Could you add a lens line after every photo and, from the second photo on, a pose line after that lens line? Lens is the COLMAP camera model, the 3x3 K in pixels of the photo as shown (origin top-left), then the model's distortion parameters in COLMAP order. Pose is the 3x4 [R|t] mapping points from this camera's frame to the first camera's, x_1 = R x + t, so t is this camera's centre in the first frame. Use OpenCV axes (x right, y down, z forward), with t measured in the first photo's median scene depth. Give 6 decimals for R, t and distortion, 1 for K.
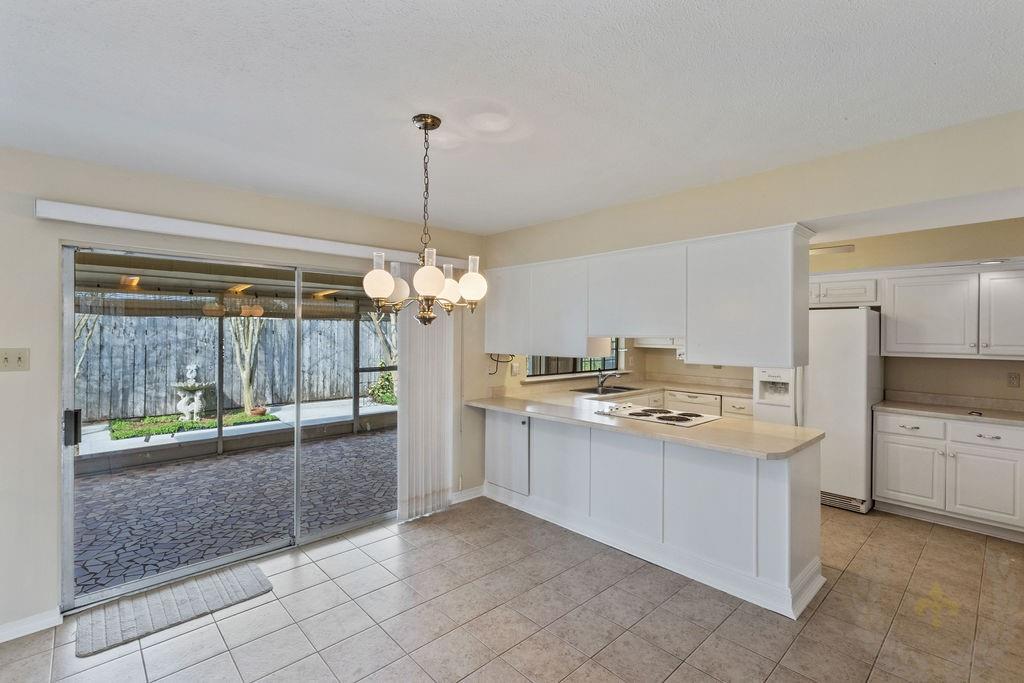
lens RADIAL K [[466.1, 0, 519.8], [0, 466.1, 335.1], [0, 0, 1]] dist [0.000387, -0.001148]
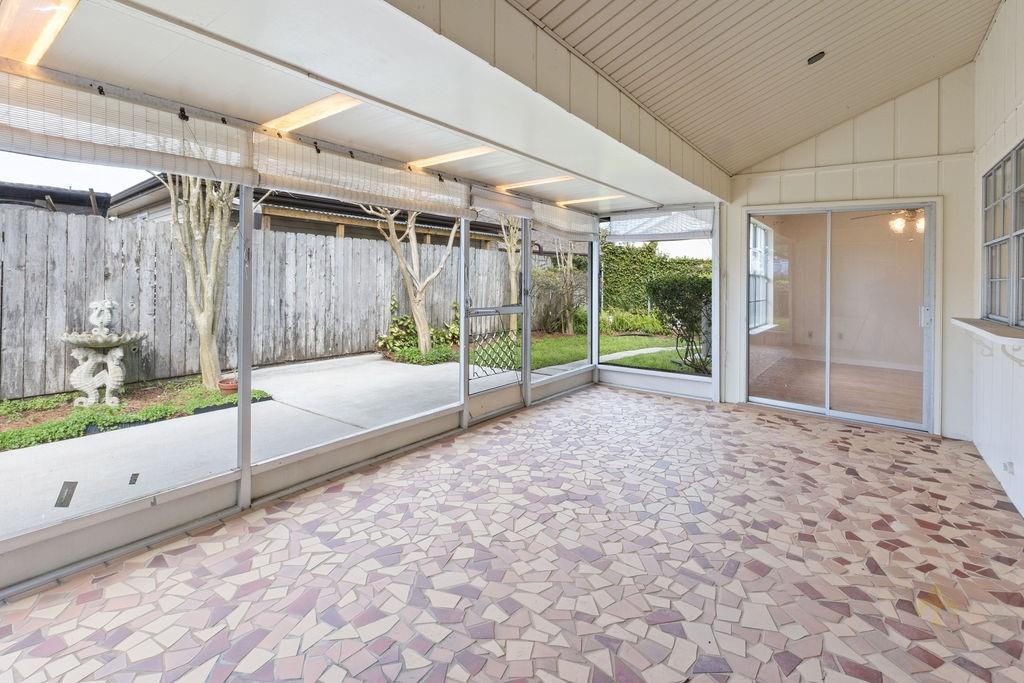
lens RADIAL K [[466.1, 0, 490.1], [0, 466.1, 284.3], [0, 0, 1]] dist [0.000387, -0.001148]
pose [[0.983104, 0.018282, 0.182132, -0.364209], [-0.020123, 0.999763, 0.008263, 0.032190], [-0.181937, -0.011788, 0.983239, 0.394135]]
